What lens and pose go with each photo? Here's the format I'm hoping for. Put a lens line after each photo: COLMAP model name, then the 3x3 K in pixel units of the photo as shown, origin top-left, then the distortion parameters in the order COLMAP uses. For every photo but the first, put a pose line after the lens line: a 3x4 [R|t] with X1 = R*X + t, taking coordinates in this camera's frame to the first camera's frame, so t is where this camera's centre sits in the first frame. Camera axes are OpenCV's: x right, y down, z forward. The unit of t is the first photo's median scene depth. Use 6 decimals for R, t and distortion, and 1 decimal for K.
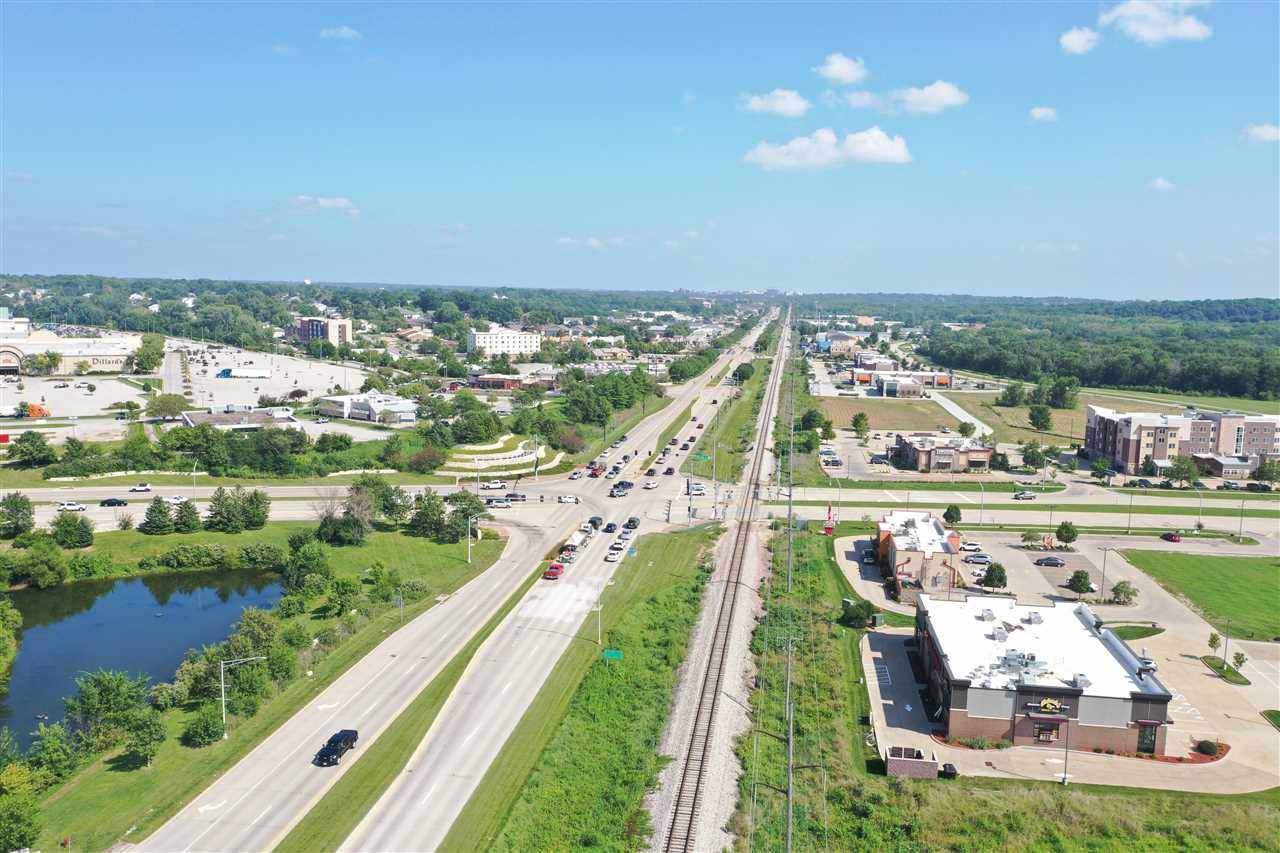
lens RADIAL K [[1005.2, 0, 638.0], [0, 1005.2, 425.2], [0, 0, 1]] dist [-0.004781, 0.000057]
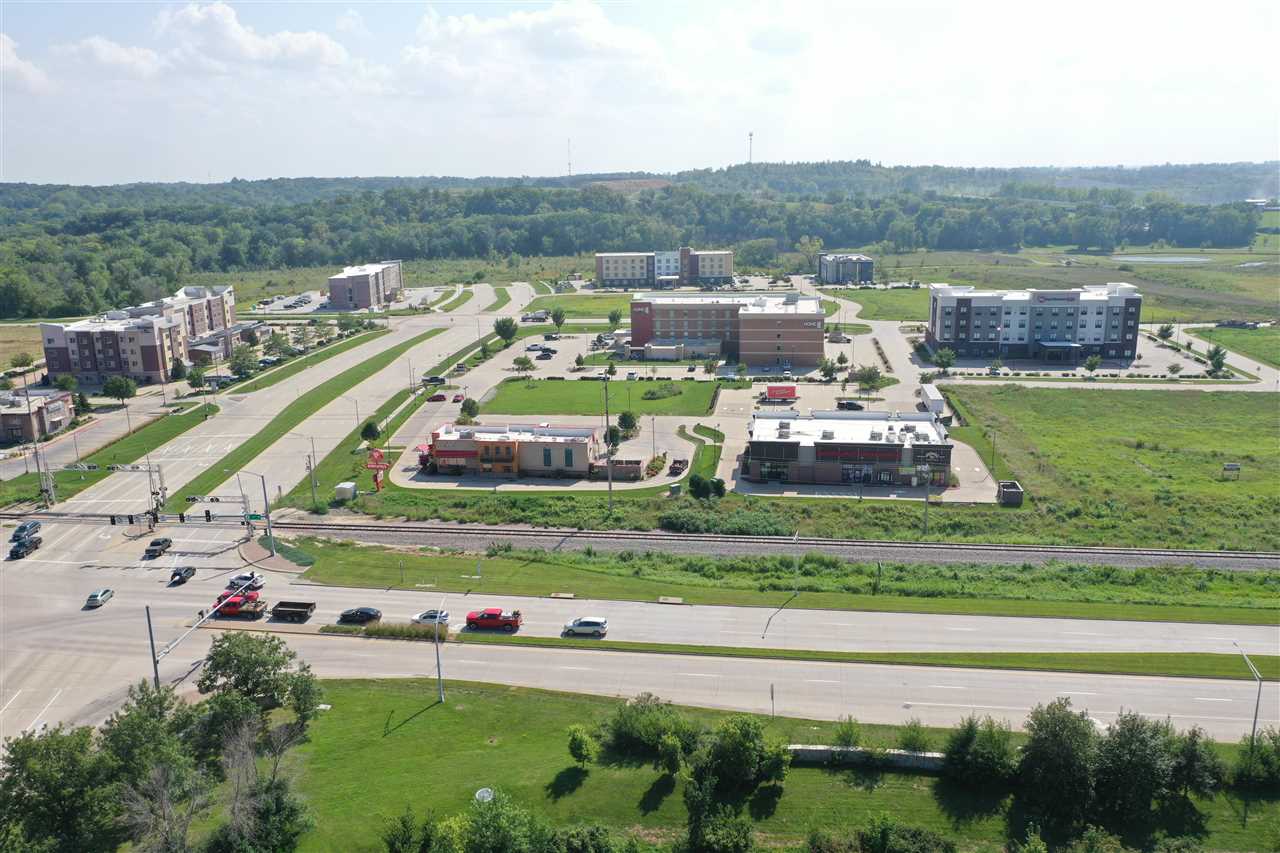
lens RADIAL K [[1005.2, 0, 638.0], [0, 1005.2, 425.2], [0, 0, 1]] dist [-0.004781, 0.000057]
pose [[-0.006707, -0.260087, 0.965562, -0.454510], [0.152571, 0.954012, 0.258036, -0.092818], [-0.988270, 0.149047, 0.033283, 0.580250]]
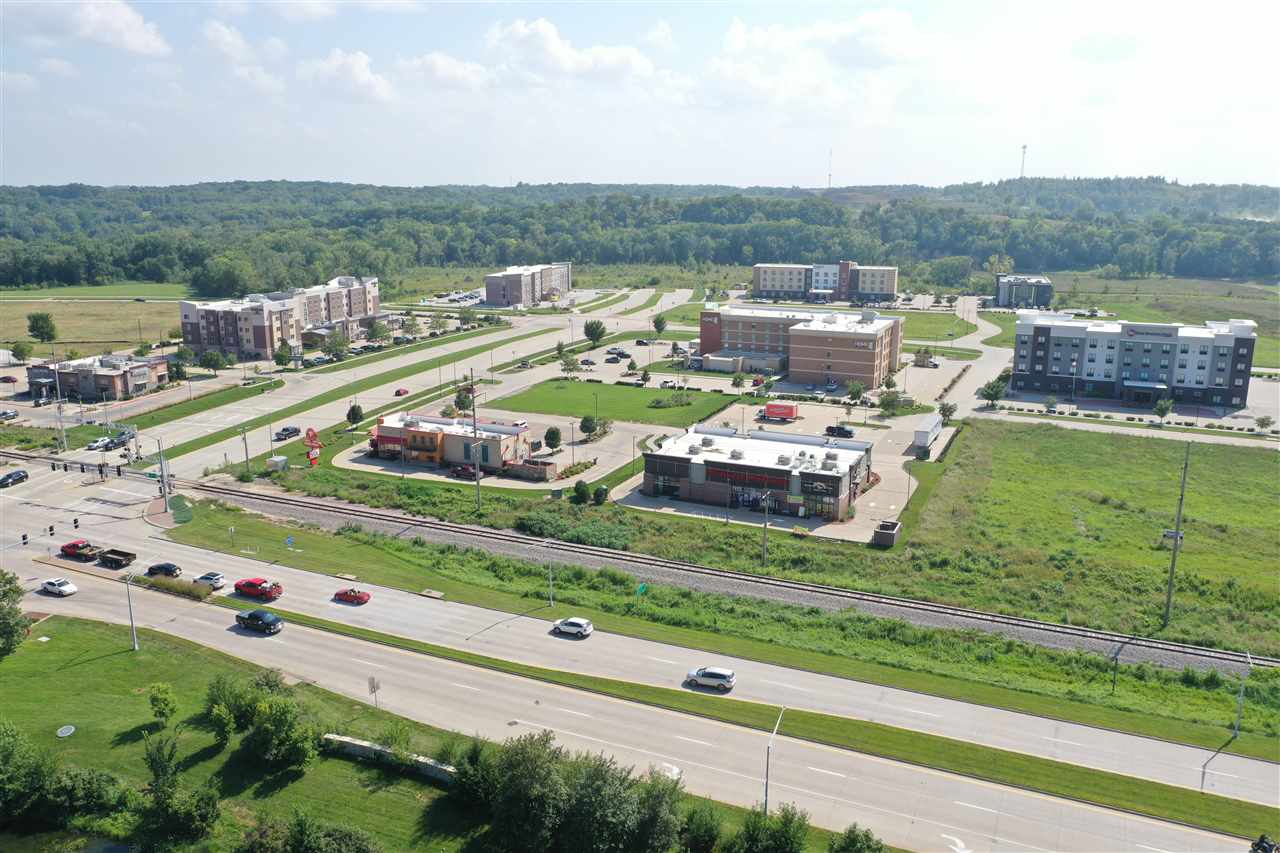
lens RADIAL K [[1005.2, 0, 638.0], [0, 1005.2, 425.2], [0, 0, 1]] dist [-0.004781, 0.000057]
pose [[0.276066, -0.239184, 0.930902, -0.423363], [0.132013, 0.968797, 0.209771, -0.057269], [-0.952029, 0.064981, 0.299028, 0.351542]]
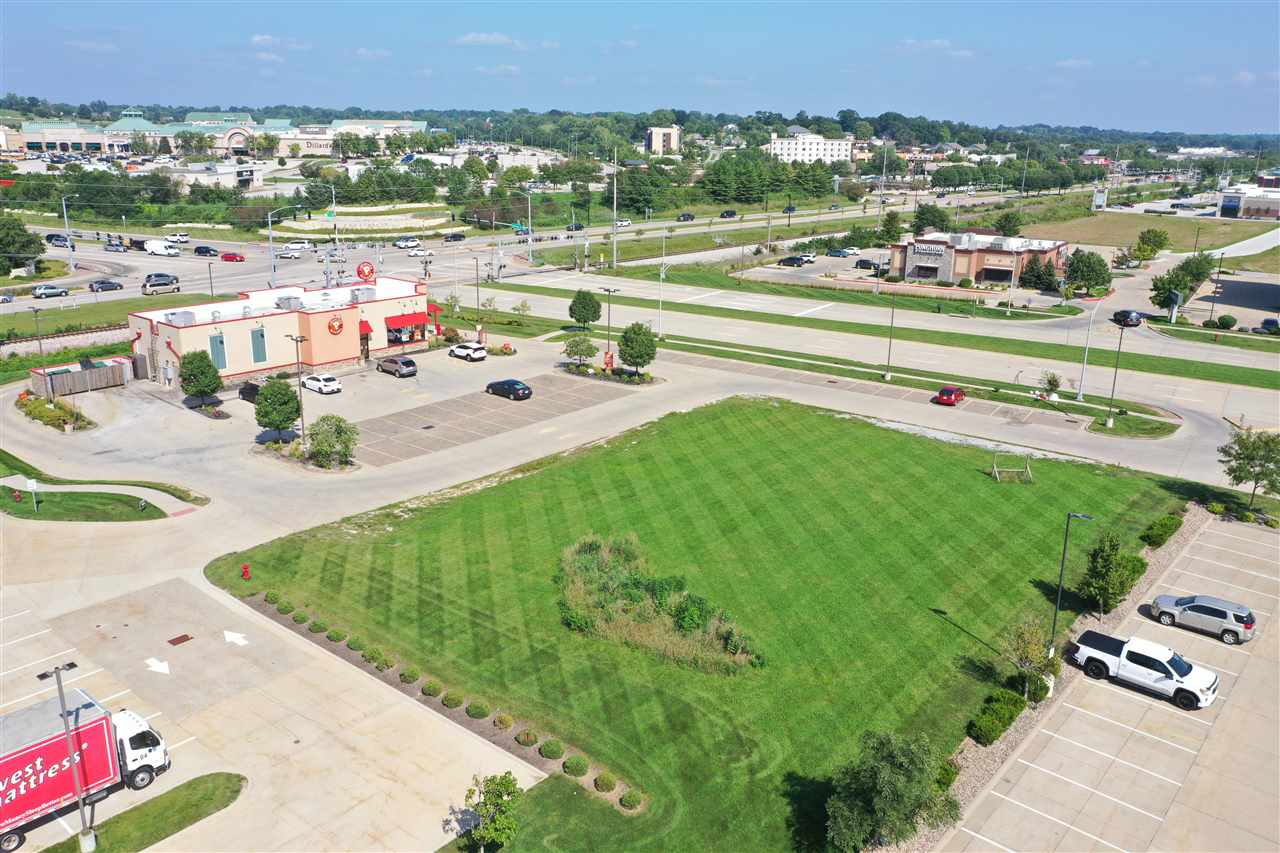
lens RADIAL K [[1005.2, 0, 638.0], [0, 1005.2, 425.2], [0, 0, 1]] dist [-0.004781, 0.000057]
pose [[0.852782, 0.142996, -0.502309, 0.502040], [-0.069494, 0.984303, 0.162227, 0.047650], [0.517623, -0.103437, 0.849334, 0.422684]]
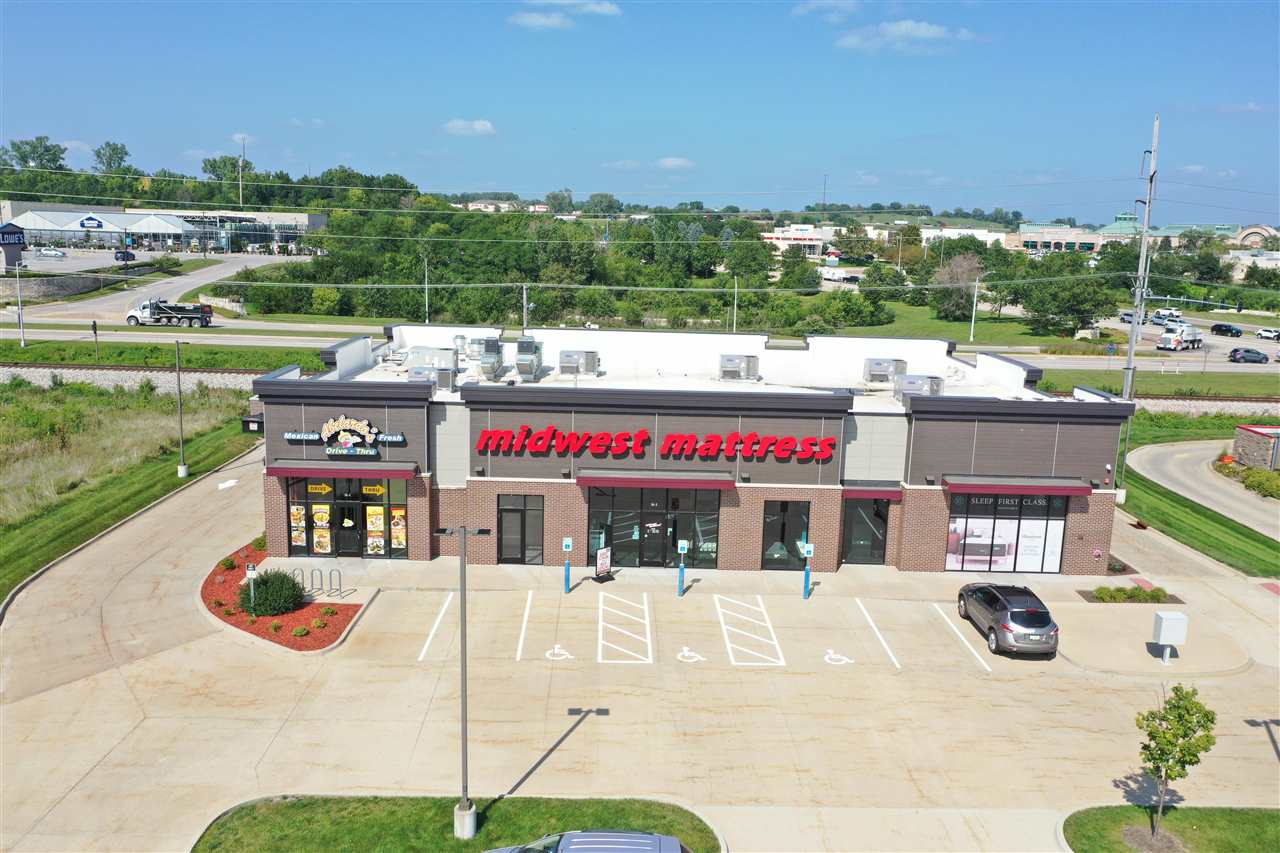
lens RADIAL K [[1003.9, 0, 638.4], [0, 1003.9, 427.6], [0, 0, 1]] dist [-0.003069, -0.004563]
pose [[0.161559, 0.176785, -0.970900, 0.358196], [-0.157582, 0.975822, 0.151459, 0.085159], [0.974201, 0.128527, 0.185511, 0.428750]]
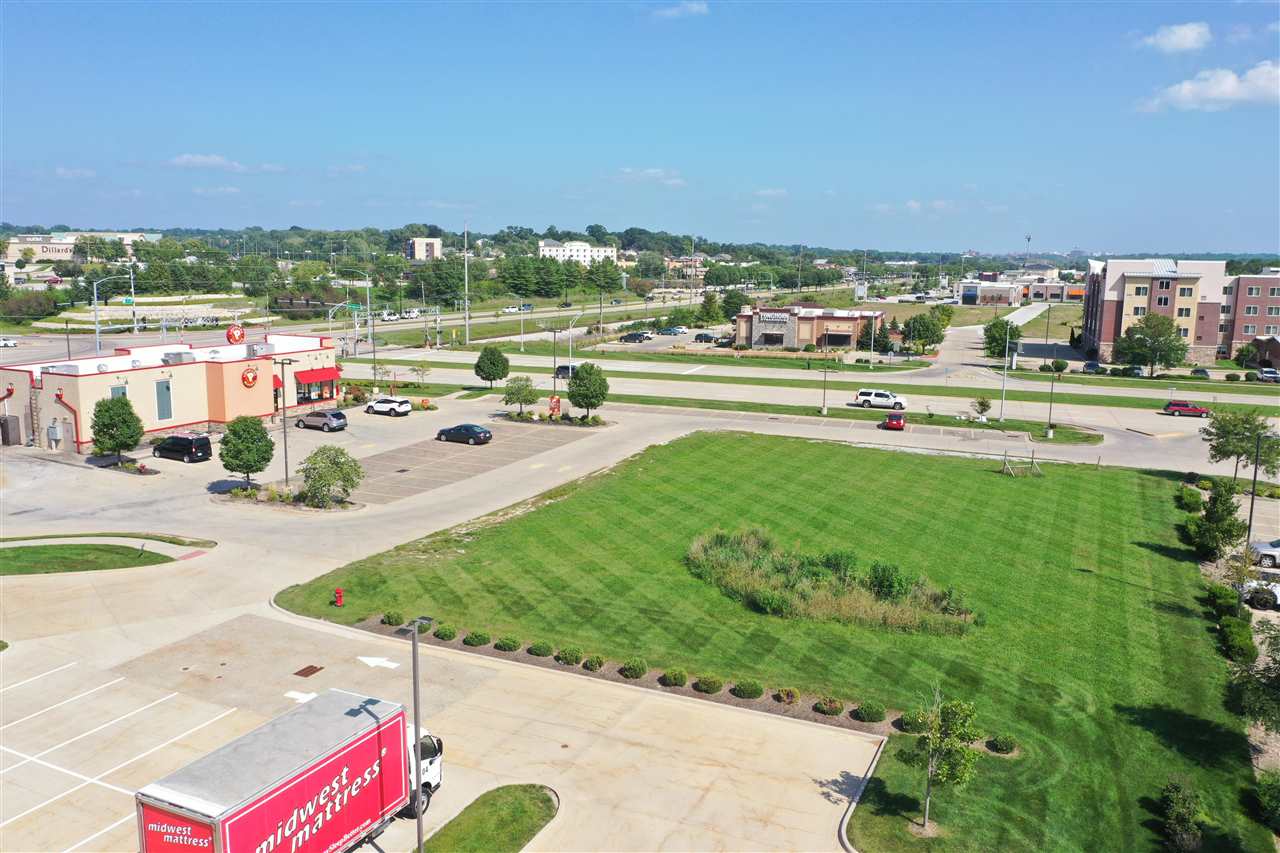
lens RADIAL K [[1005.2, 0, 638.0], [0, 1005.2, 425.2], [0, 0, 1]] dist [-0.004781, 0.000057]
pose [[0.957547, 0.042758, -0.285088, 0.430971], [-0.034164, 0.998801, 0.035052, 0.078988], [0.286245, -0.023824, 0.957860, 0.406092]]
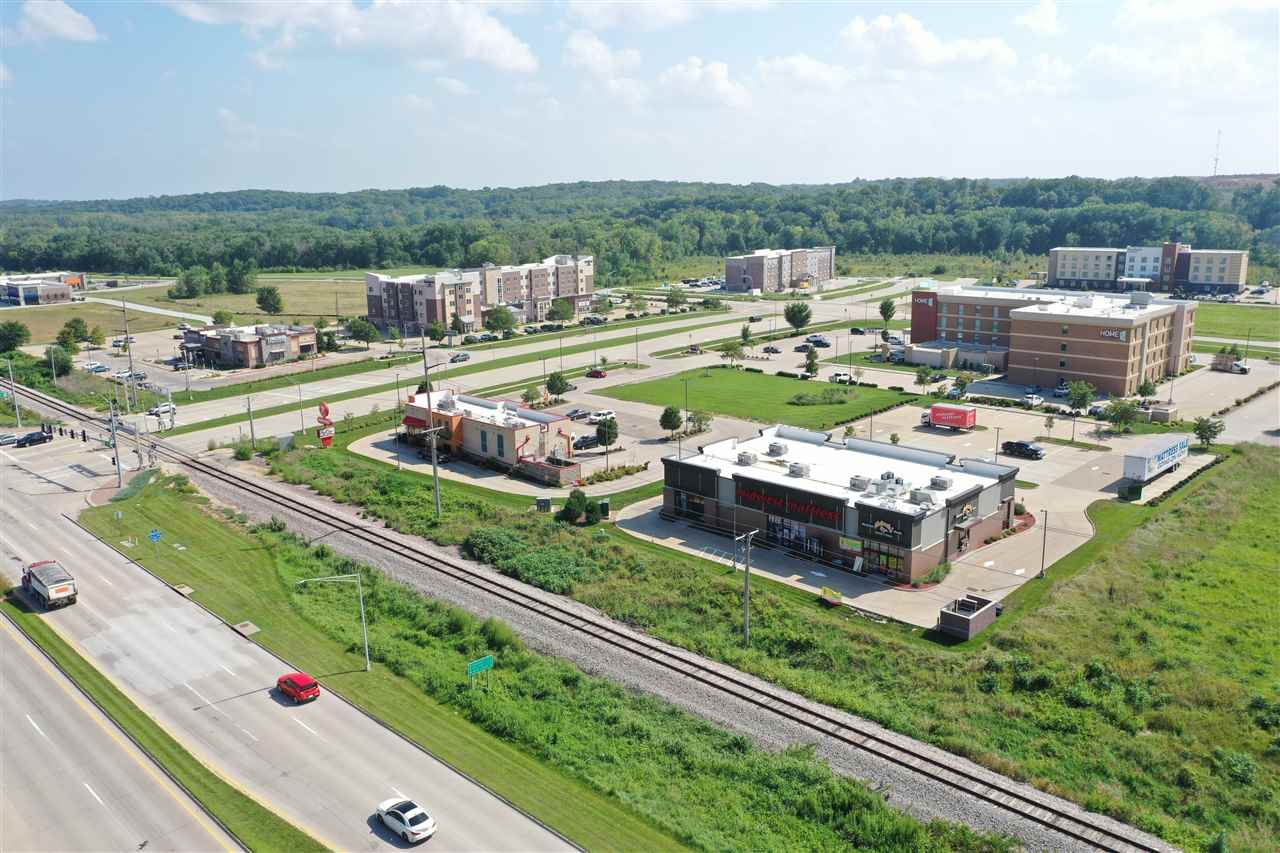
lens RADIAL K [[1005.2, 0, 638.0], [0, 1005.2, 425.2], [0, 0, 1]] dist [-0.004781, 0.000057]
pose [[0.582151, -0.210503, 0.785359, -0.201734], [0.135423, 0.977516, 0.161625, 0.002304], [-0.801724, 0.012266, 0.597569, 0.278968]]
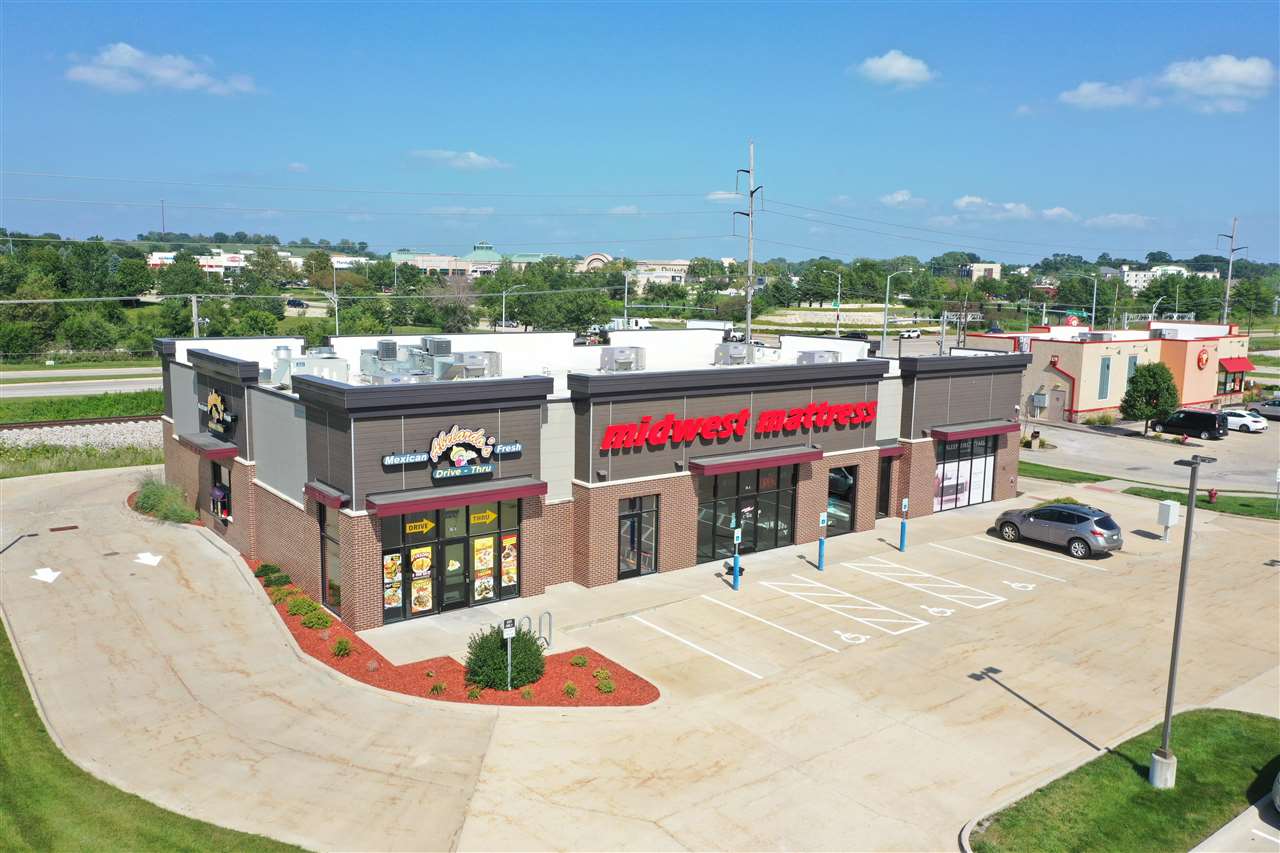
lens RADIAL K [[1005.2, 0, 638.0], [0, 1005.2, 425.2], [0, 0, 1]] dist [-0.004781, 0.000057]
pose [[0.717607, 0.096005, -0.689799, 0.304855], [-0.099514, 0.994425, 0.034877, 0.105353], [0.689302, 0.043617, 0.723160, 0.349101]]
